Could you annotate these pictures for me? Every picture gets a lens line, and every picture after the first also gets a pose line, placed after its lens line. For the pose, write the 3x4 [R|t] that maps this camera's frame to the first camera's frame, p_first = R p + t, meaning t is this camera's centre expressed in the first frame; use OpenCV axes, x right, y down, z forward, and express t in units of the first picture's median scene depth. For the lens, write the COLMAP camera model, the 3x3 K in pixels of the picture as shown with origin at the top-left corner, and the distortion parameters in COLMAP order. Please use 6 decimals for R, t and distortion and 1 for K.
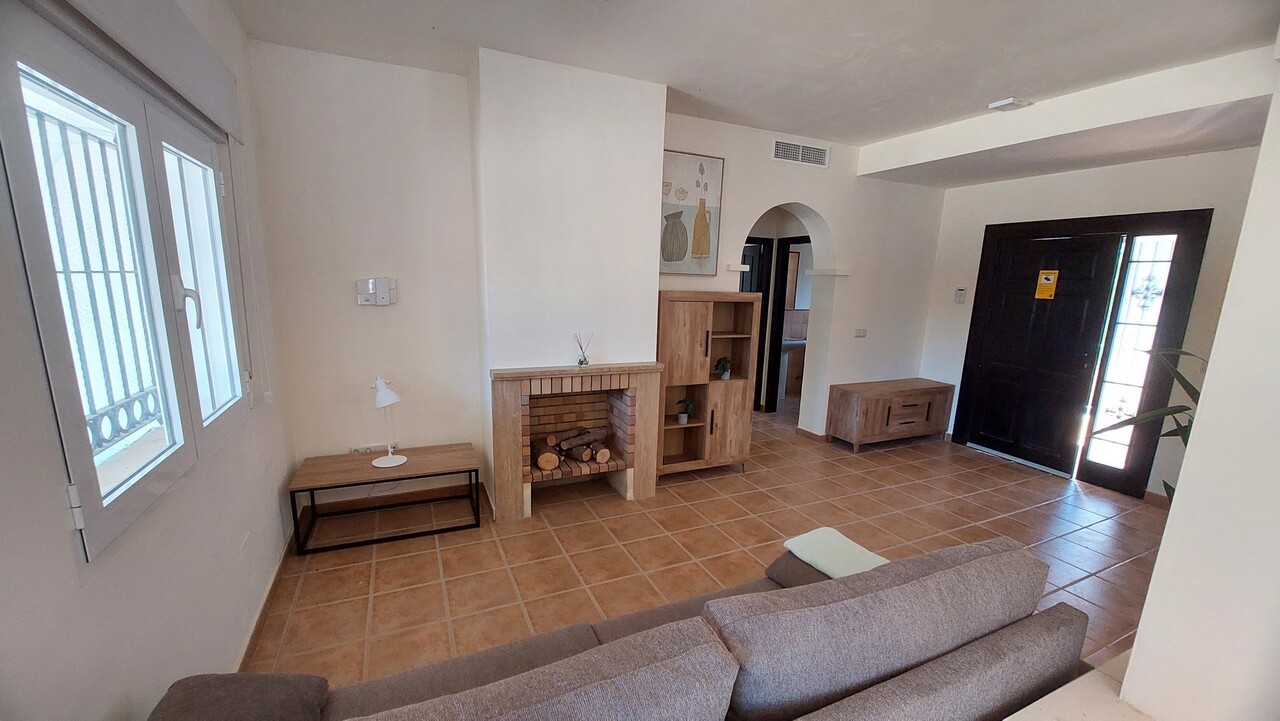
lens RADIAL K [[516.8, 0, 631.4], [0, 516.8, 387.4], [0, 0, 1]] dist [-0.015639, -0.000166]
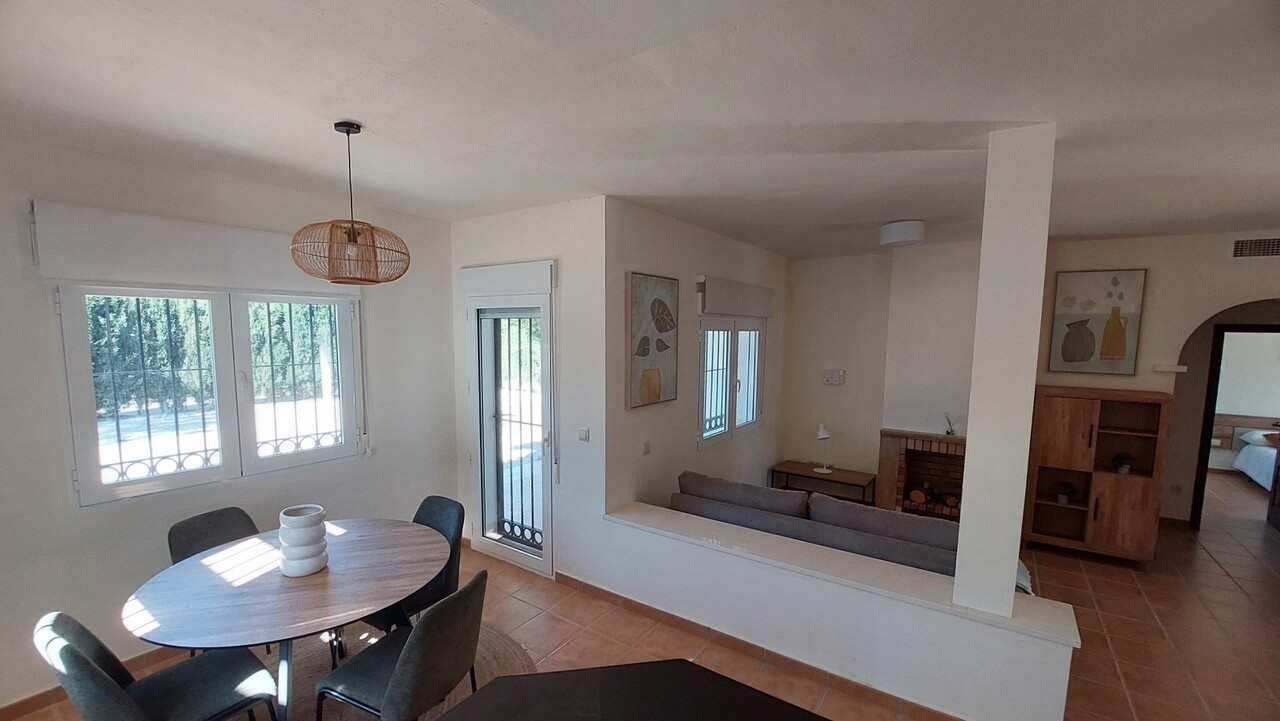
lens RADIAL K [[516.8, 0, 631.4], [0, 516.8, 387.4], [0, 0, 1]] dist [-0.015639, -0.000166]
pose [[0.504046, 0.074624, -0.860447, 0.581115], [-0.175650, 0.984297, -0.017529, 0.005815], [0.845627, 0.159973, 0.509238, -0.417297]]
